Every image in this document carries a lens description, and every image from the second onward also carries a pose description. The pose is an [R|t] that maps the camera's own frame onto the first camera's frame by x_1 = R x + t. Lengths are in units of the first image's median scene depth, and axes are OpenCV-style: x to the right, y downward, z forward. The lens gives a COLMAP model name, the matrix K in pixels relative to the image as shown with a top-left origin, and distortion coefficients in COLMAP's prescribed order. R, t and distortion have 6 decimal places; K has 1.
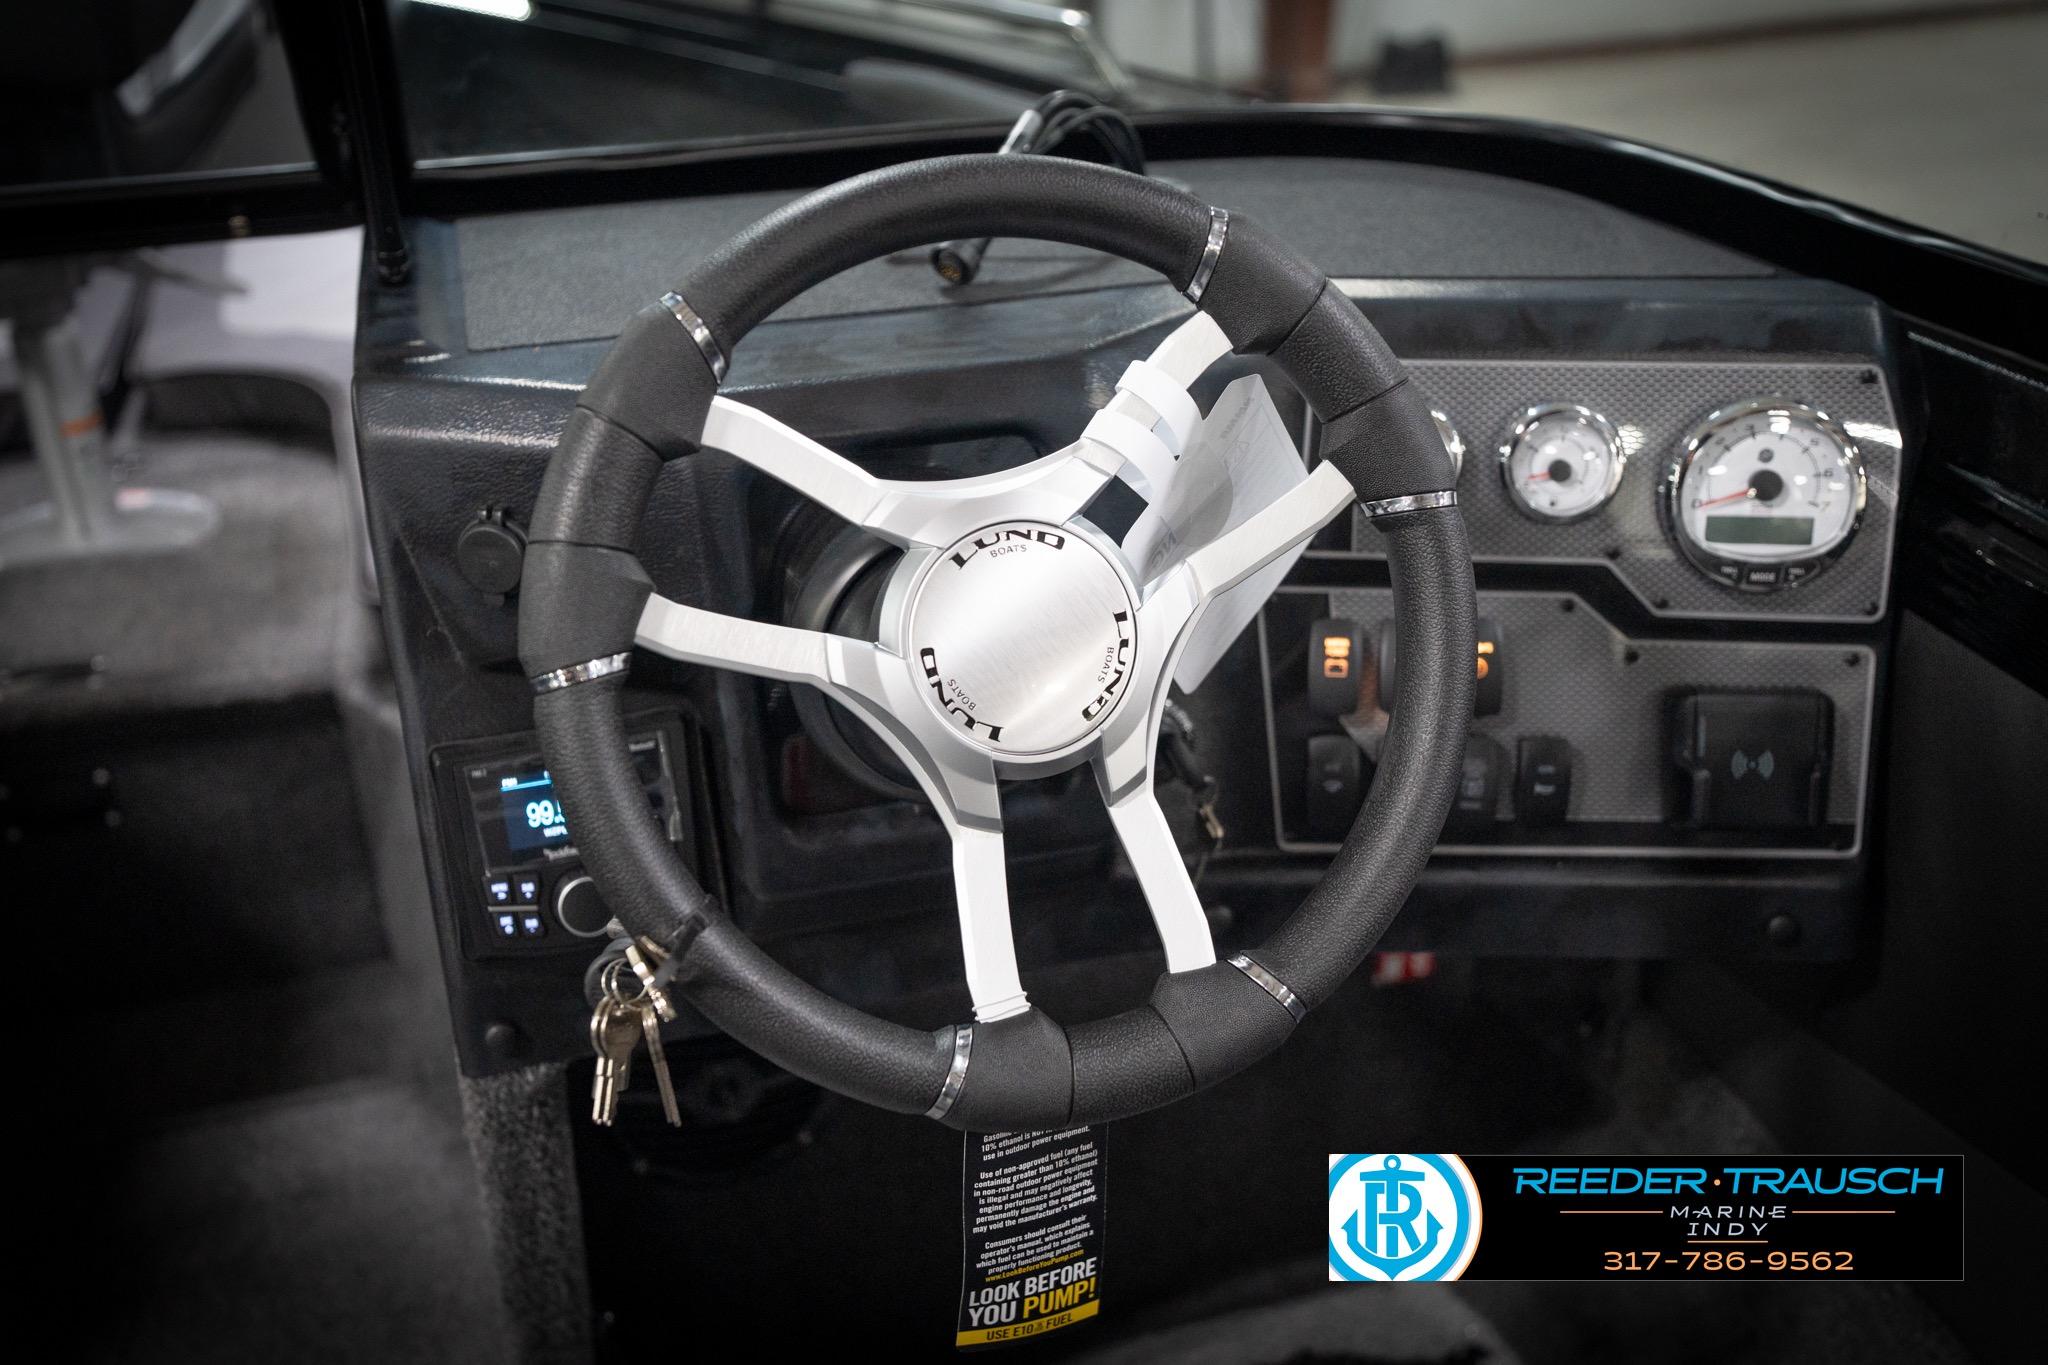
lens RADIAL K [[1964.7, 0, 1053.6], [0, 1964.7, 697.8], [0, 0, 1]] dist [-0.008481, 0.003809]
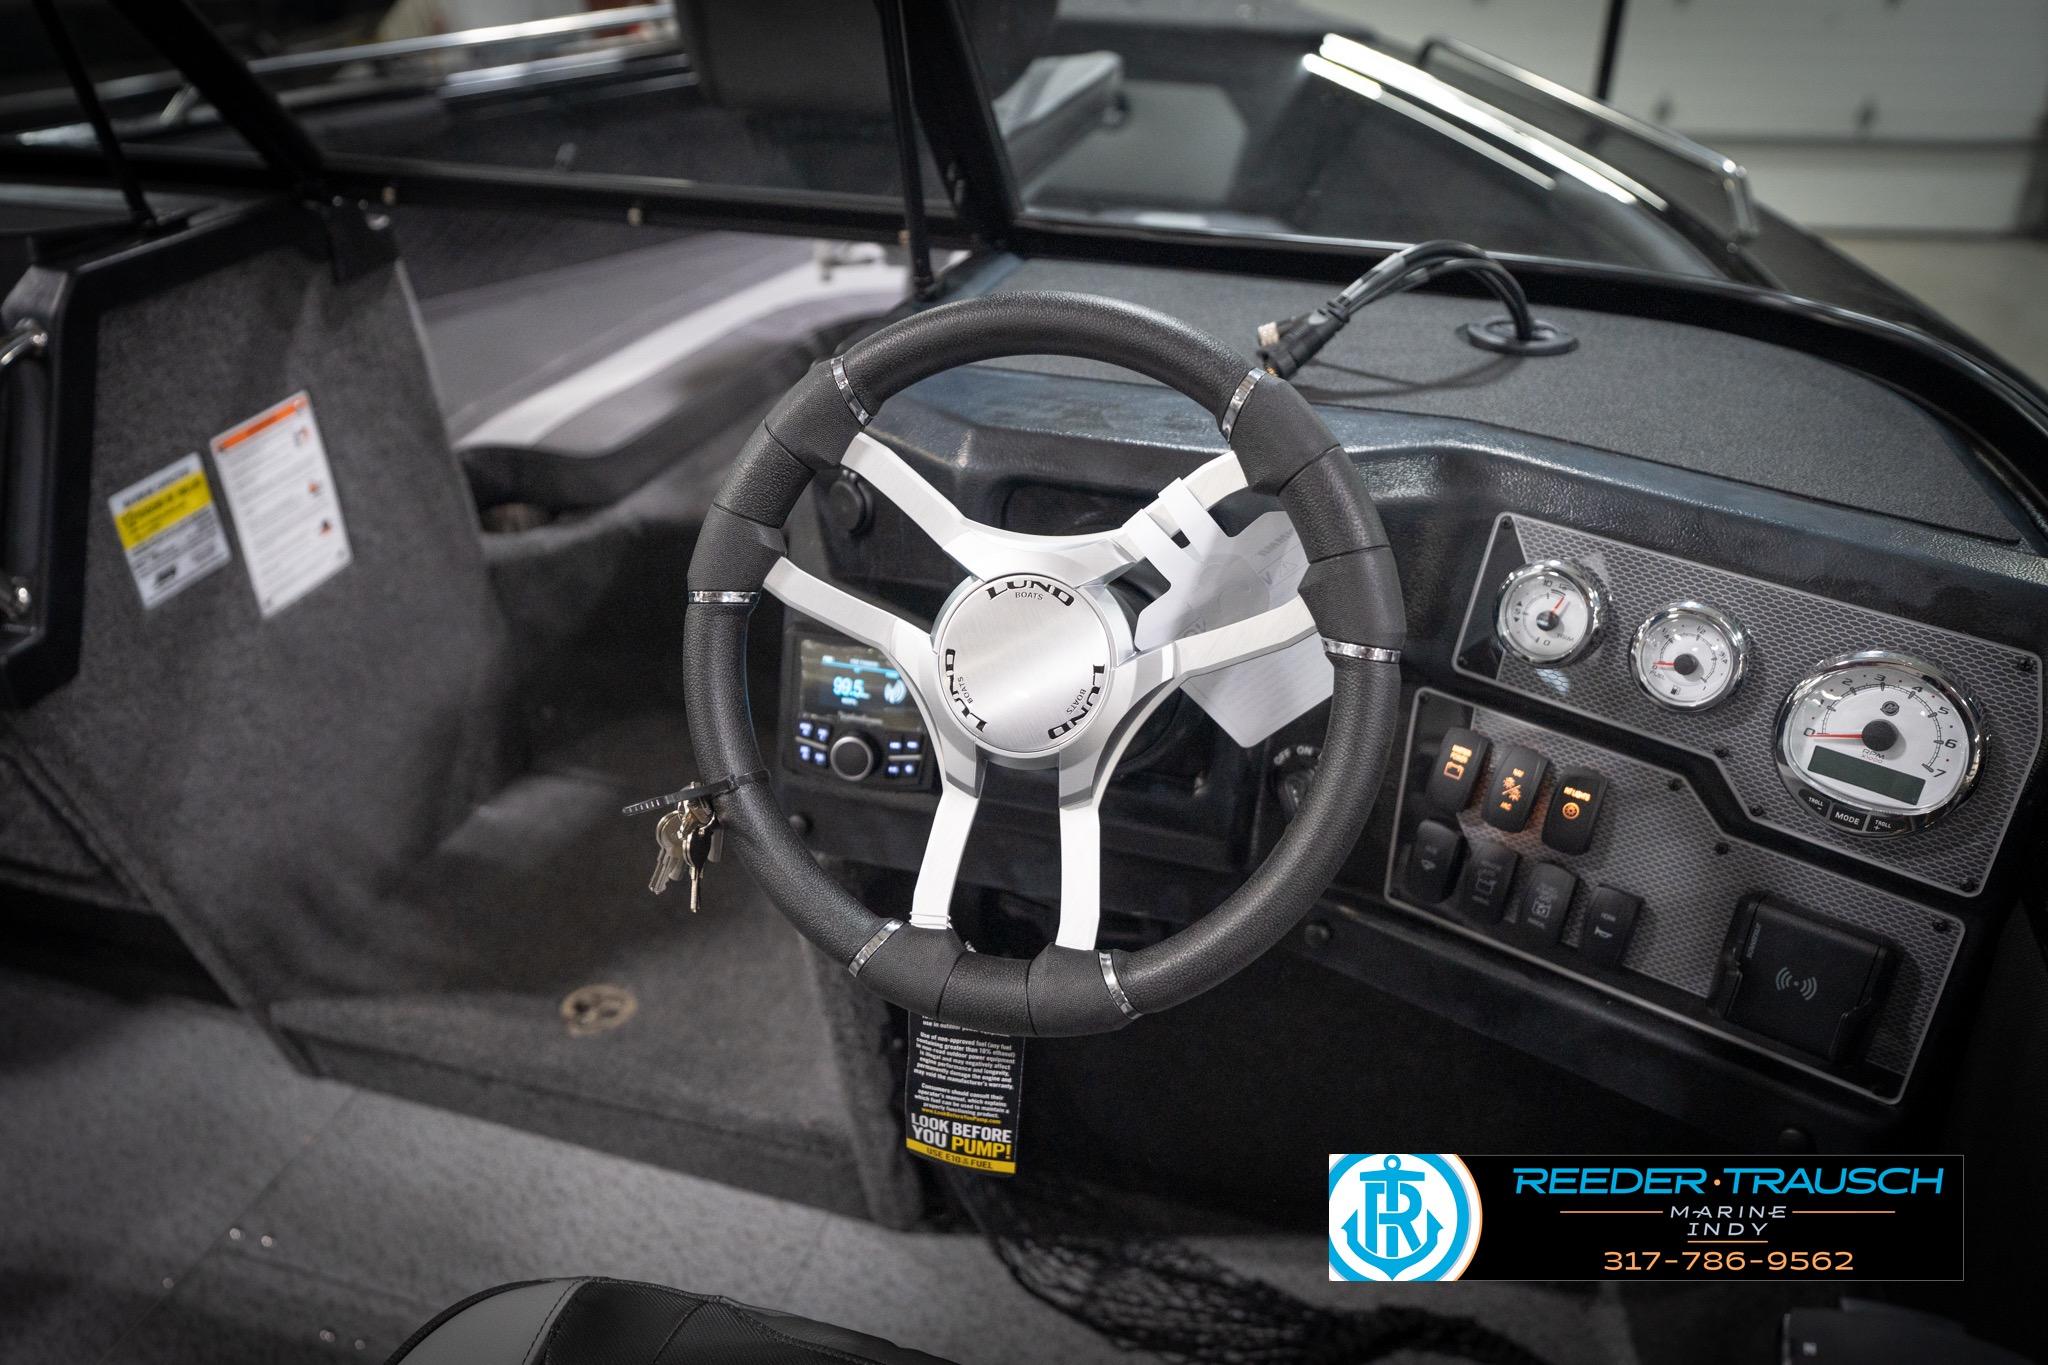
lens RADIAL K [[1513.3, 0, 1024.0], [0, 1513.3, 682.5], [0, 0, 1]] dist [-0.004521, -0.002937]
pose [[0.839036, 0.295593, -0.456774, 0.342274], [-0.277035, 0.954667, 0.108917, -0.097413], [0.468262, 0.035157, 0.882890, 0.083629]]
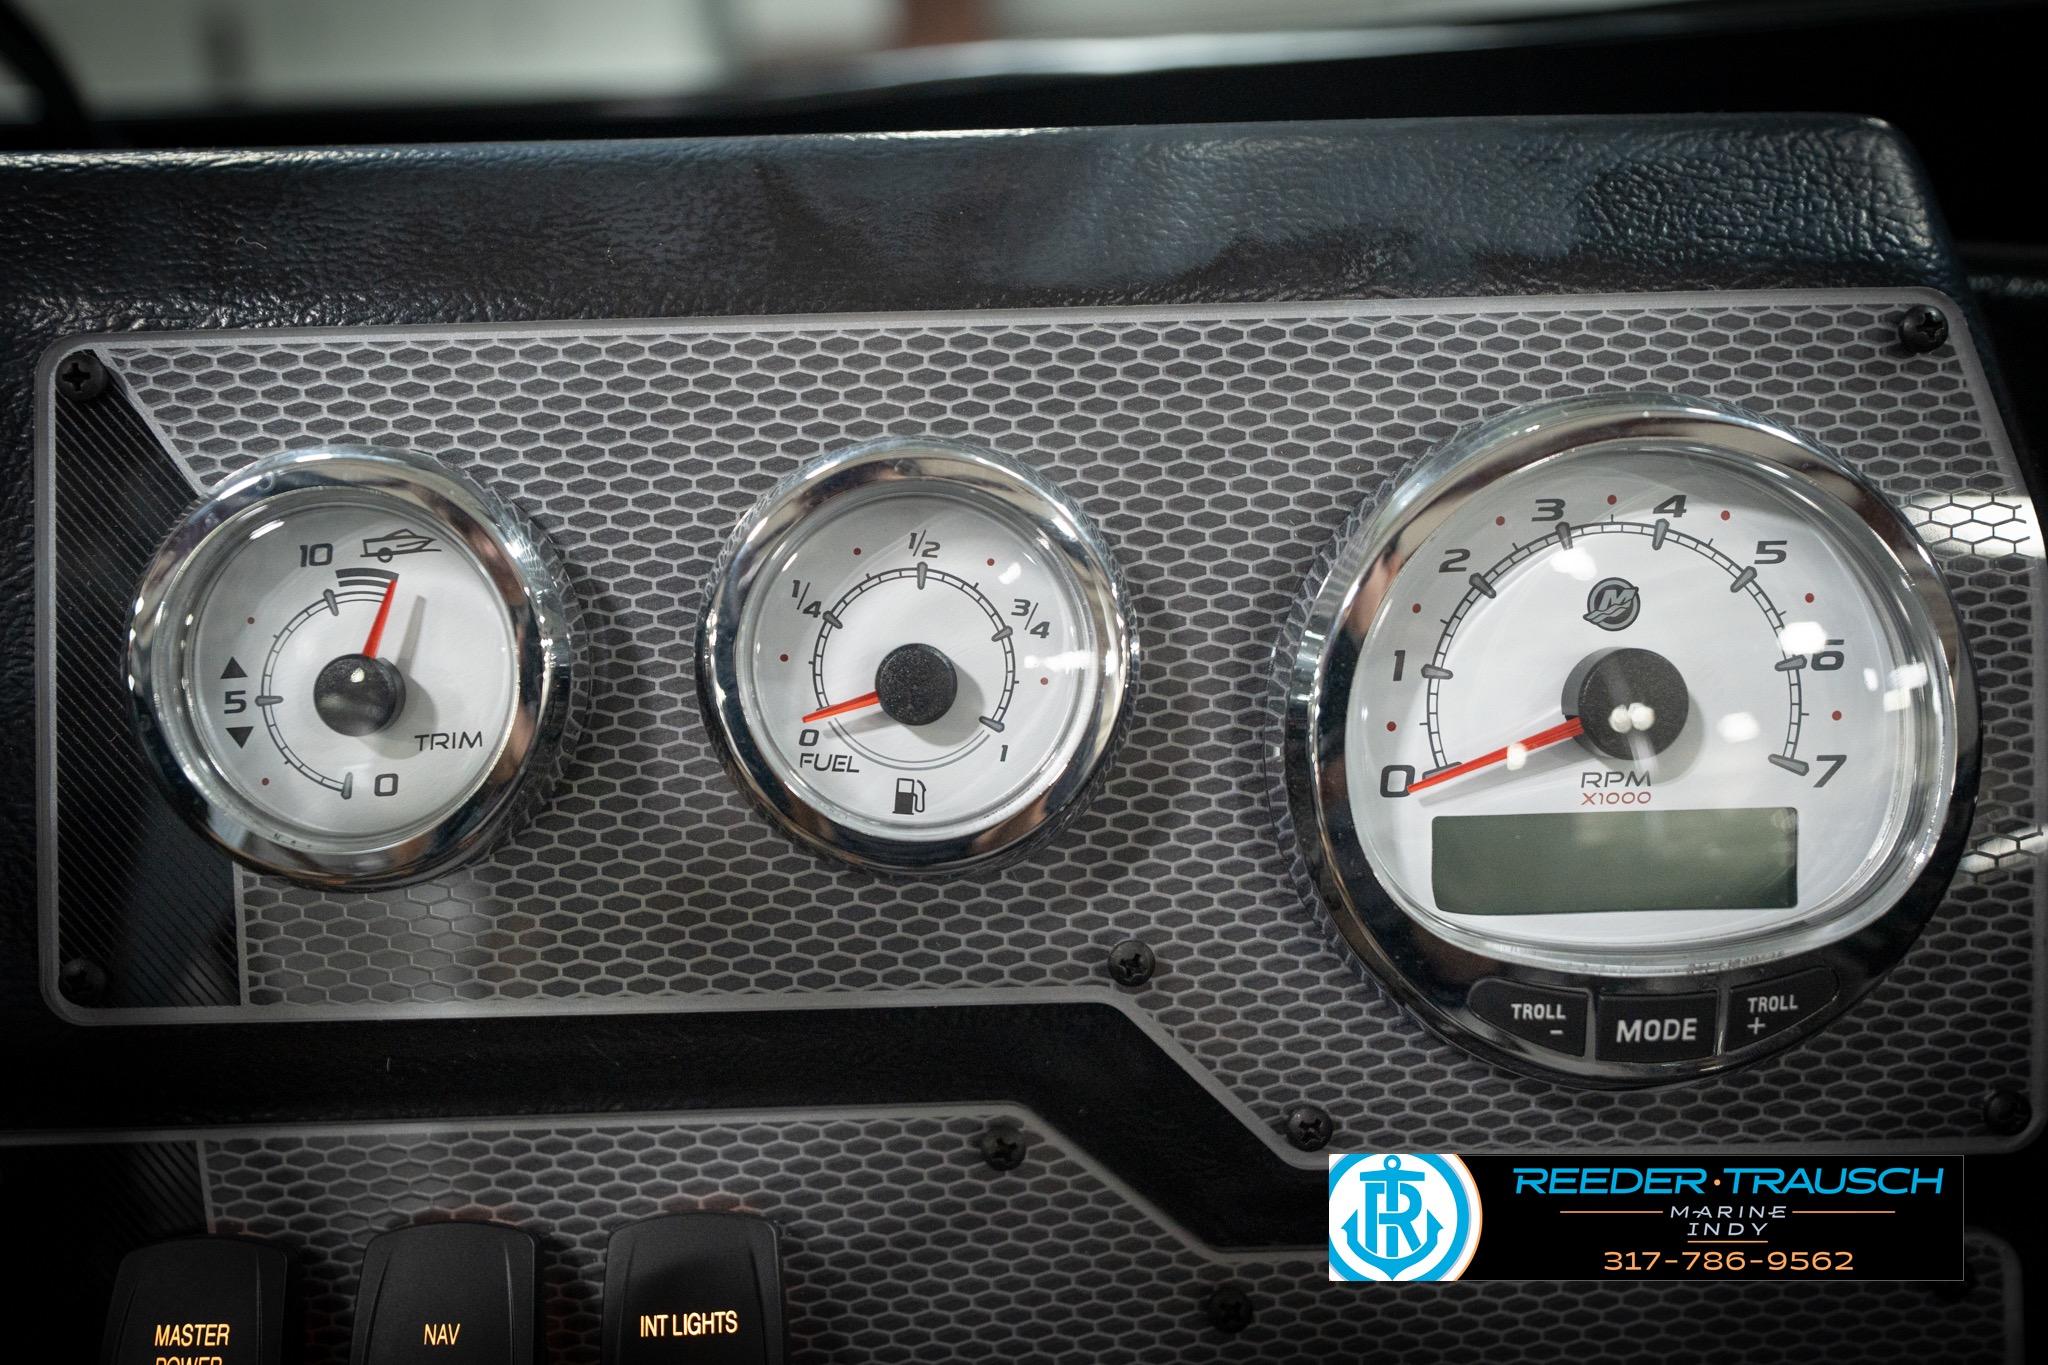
lens RADIAL K [[1730.5, 0, 961.5], [0, 1730.5, 683.7], [0, 0, 1]] dist [0.001758, -0.000184]
pose [[0.993095, -0.033793, 0.112340, 0.240388], [0.055316, 0.979362, -0.194396, -0.068048], [-0.103452, 0.199268, 0.974469, 0.769397]]
